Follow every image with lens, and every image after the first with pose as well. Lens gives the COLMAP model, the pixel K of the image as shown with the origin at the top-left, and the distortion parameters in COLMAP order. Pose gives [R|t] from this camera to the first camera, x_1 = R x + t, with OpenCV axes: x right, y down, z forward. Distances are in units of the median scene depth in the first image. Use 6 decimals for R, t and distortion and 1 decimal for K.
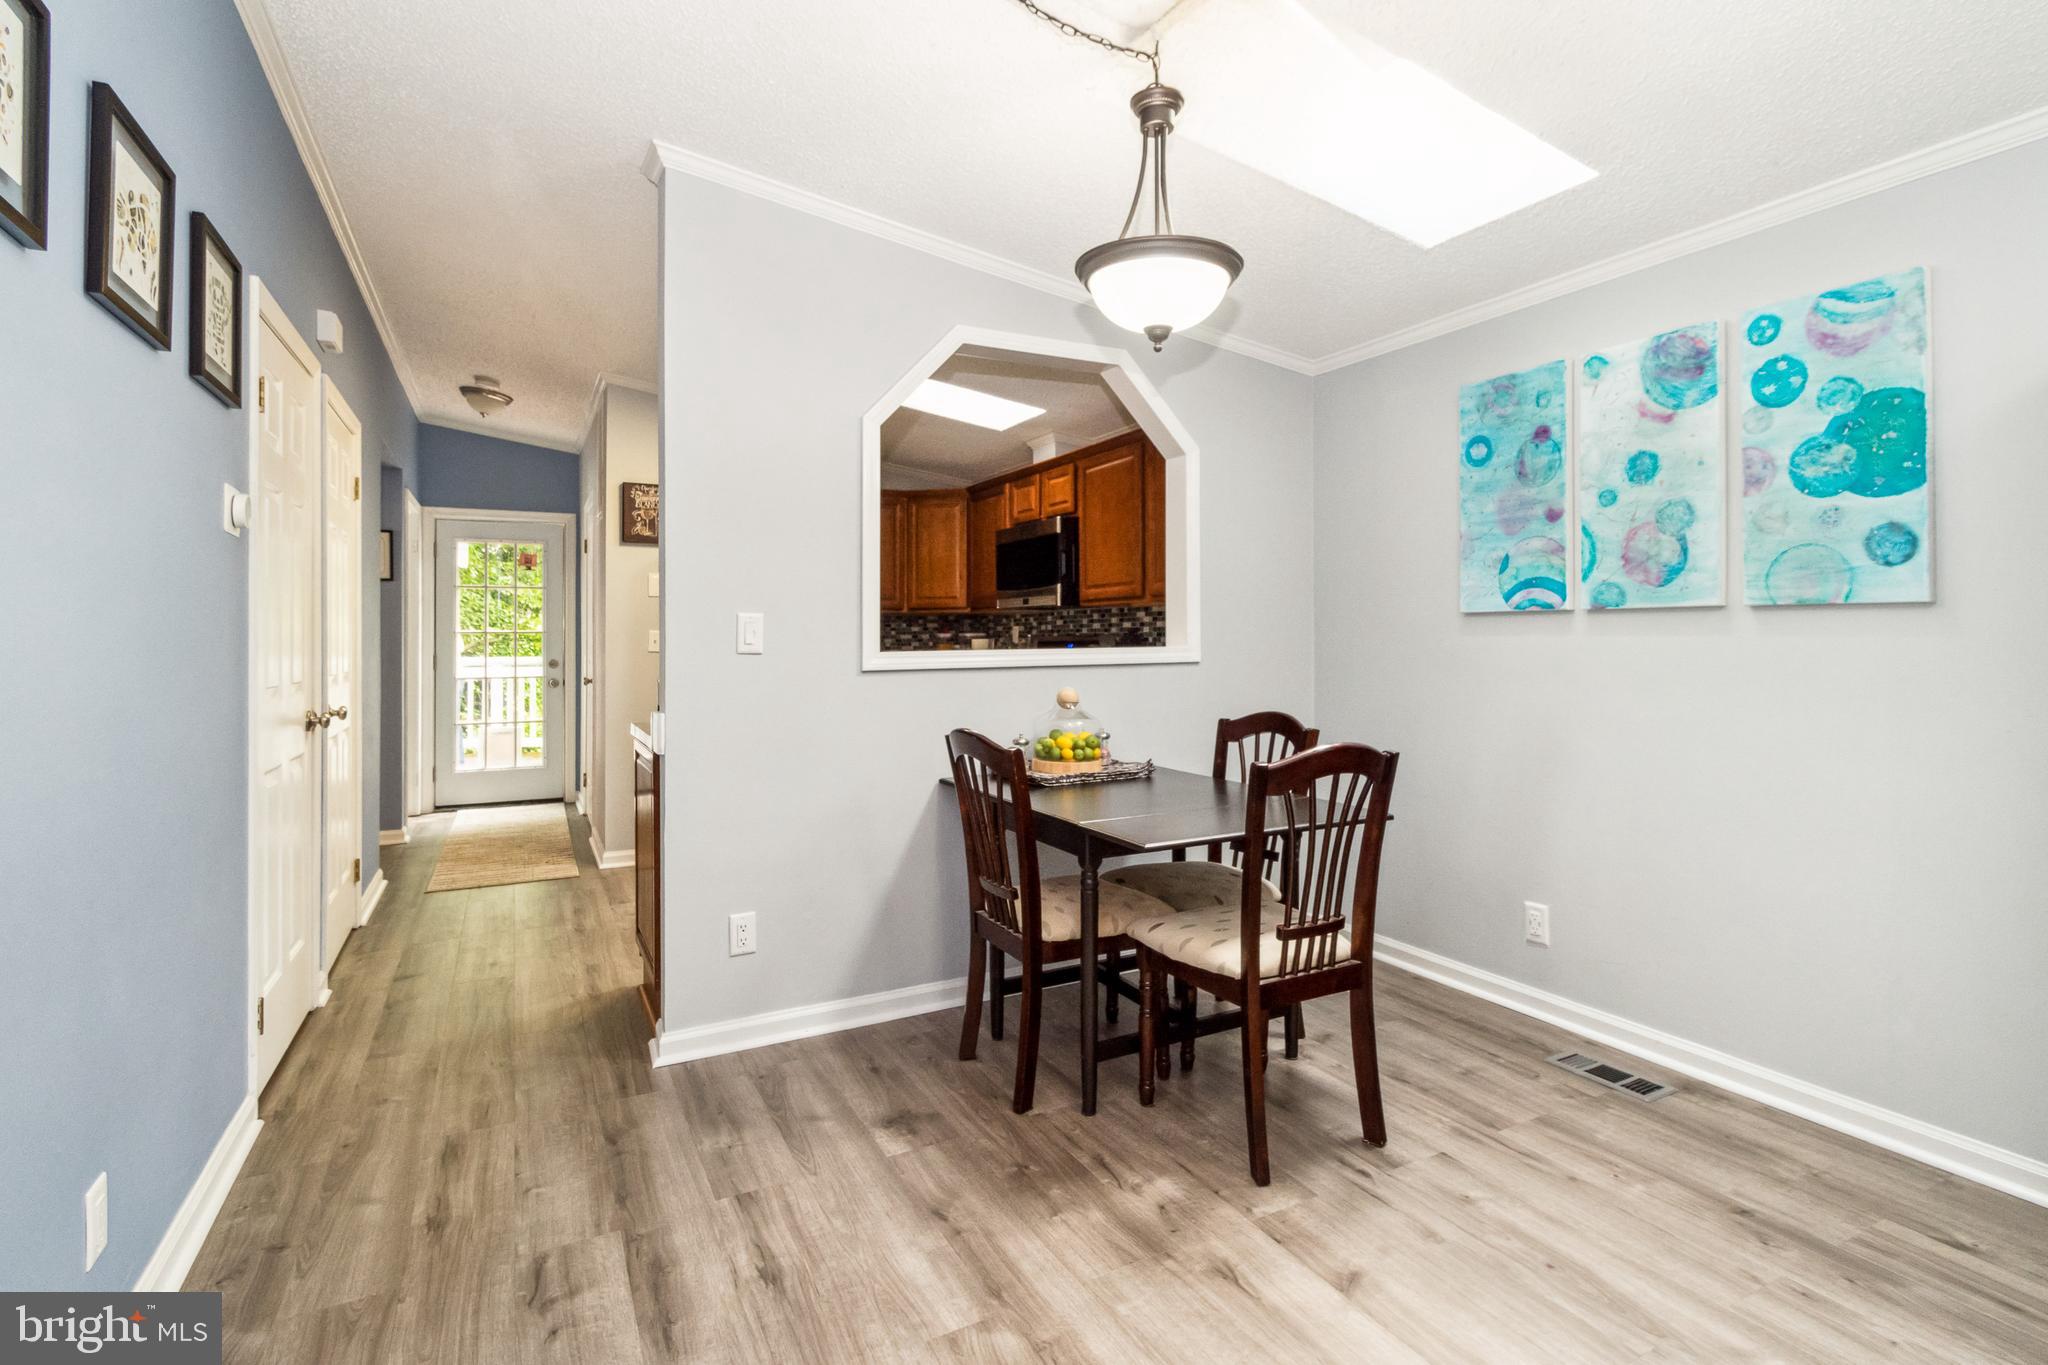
lens RADIAL K [[974.4, 0, 1035.8], [0, 974.4, 624.9], [0, 0, 1]] dist [-0.000288, -0.000277]
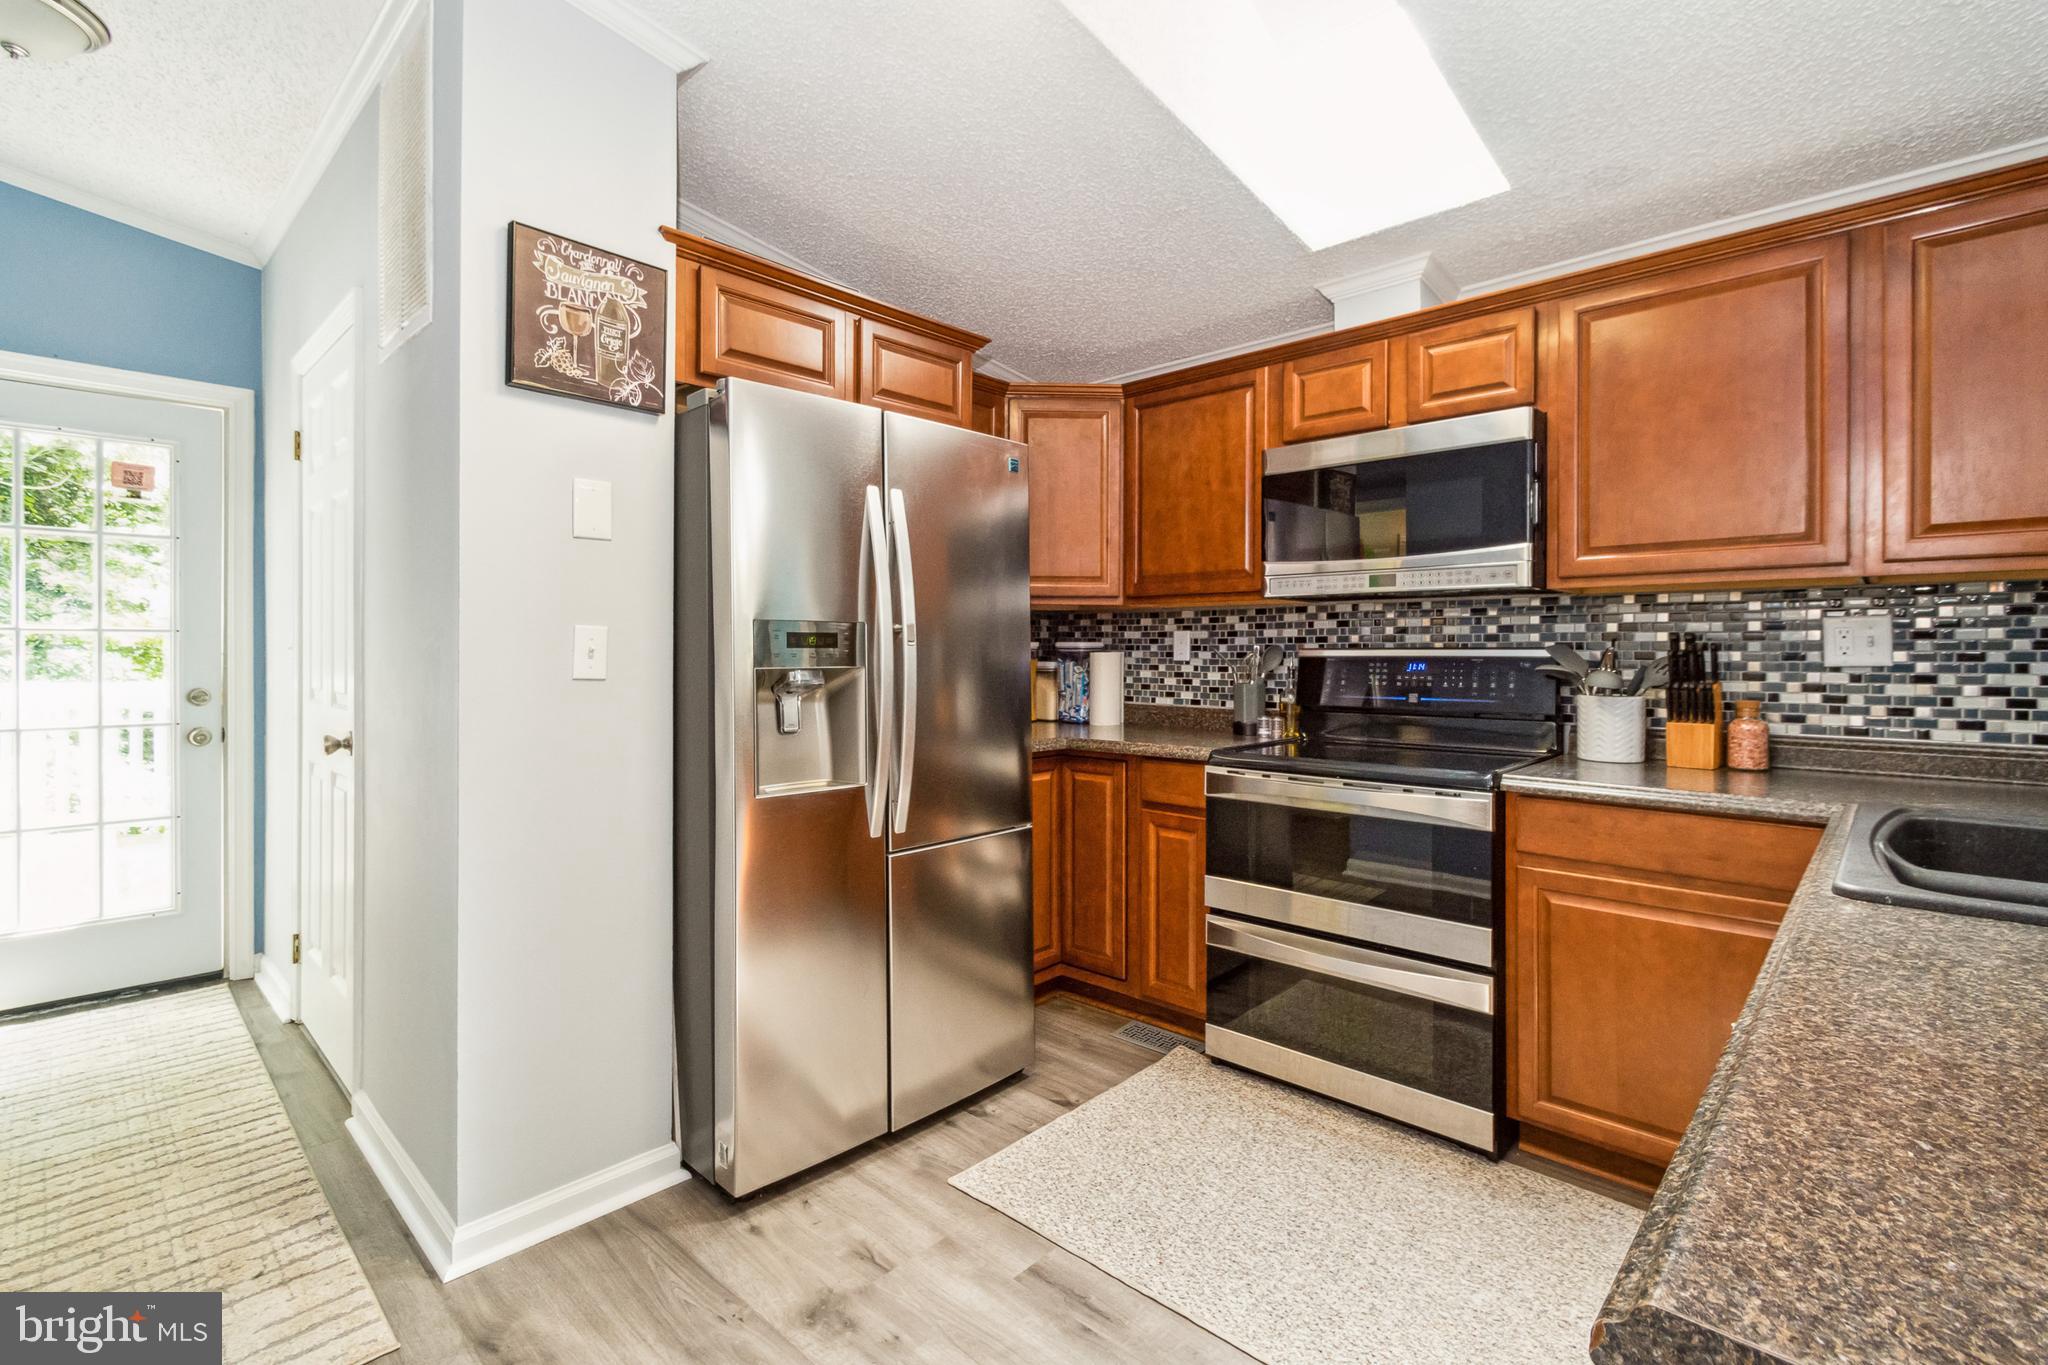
lens RADIAL K [[918.8, 0, 1023.0], [0, 918.8, 657.7], [0, 0, 1]] dist [0.002709, 0.000089]
pose [[0.947423, 0.005368, 0.319939, -0.631702], [-0.011776, 0.999767, 0.018096, 0.018496], [-0.319767, -0.020912, 0.947265, 1.090126]]
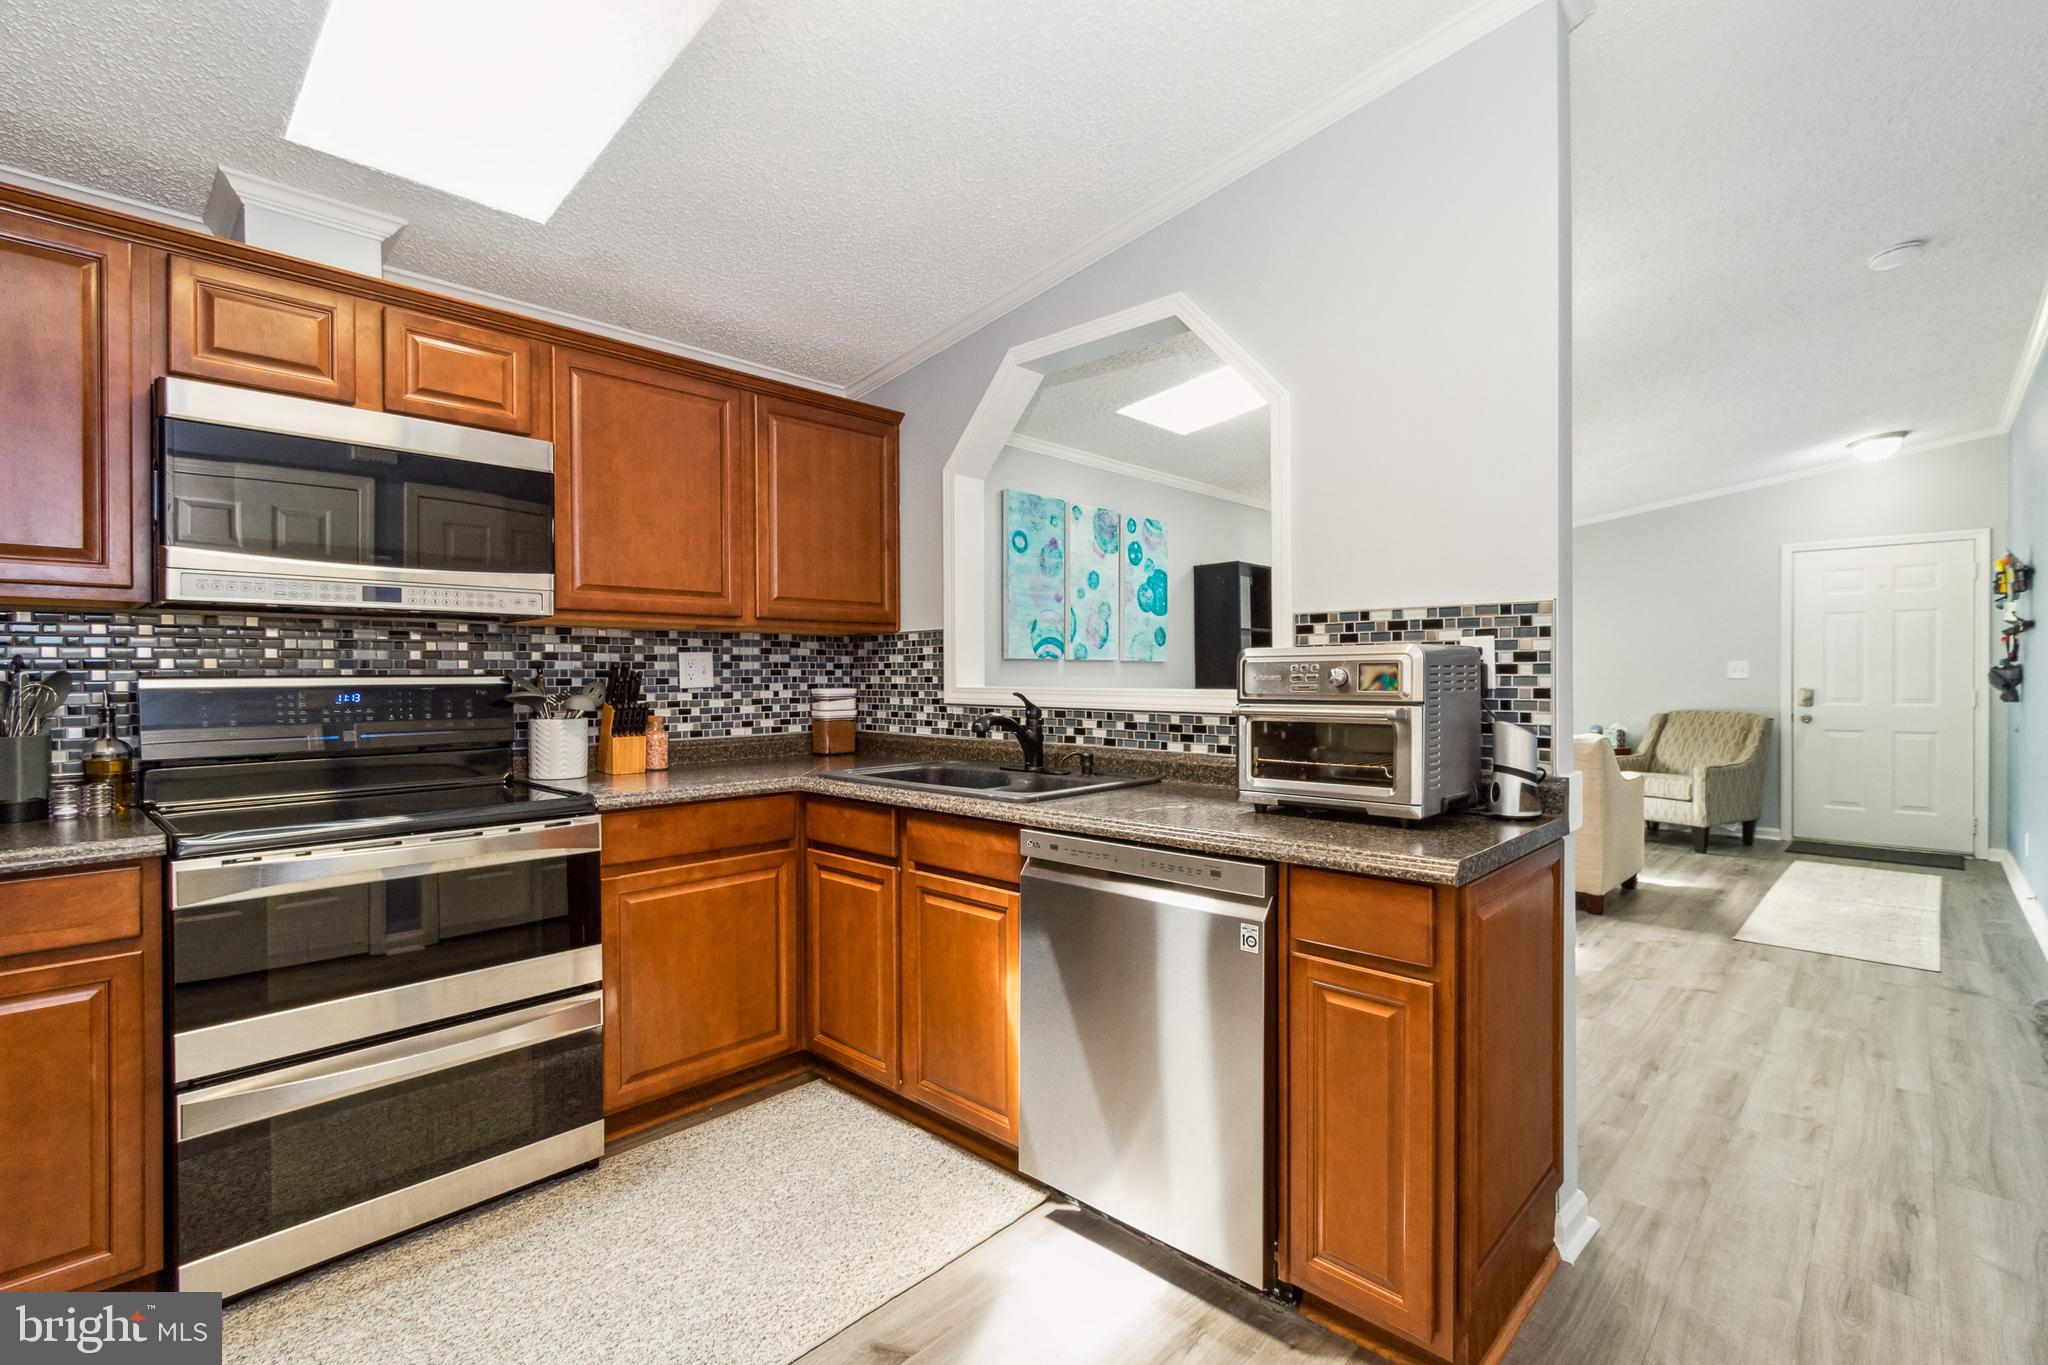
lens RADIAL K [[952.3, 0, 1024.0], [0, 952.3, 682.5], [0, 0, 1]] dist [0.002443, -0.000202]
pose [[-0.321887, 0.001603, 0.946777, -0.907025], [-0.004176, 0.999986, -0.003113, 0.027027], [-0.946769, -0.004956, -0.321876, 1.580582]]
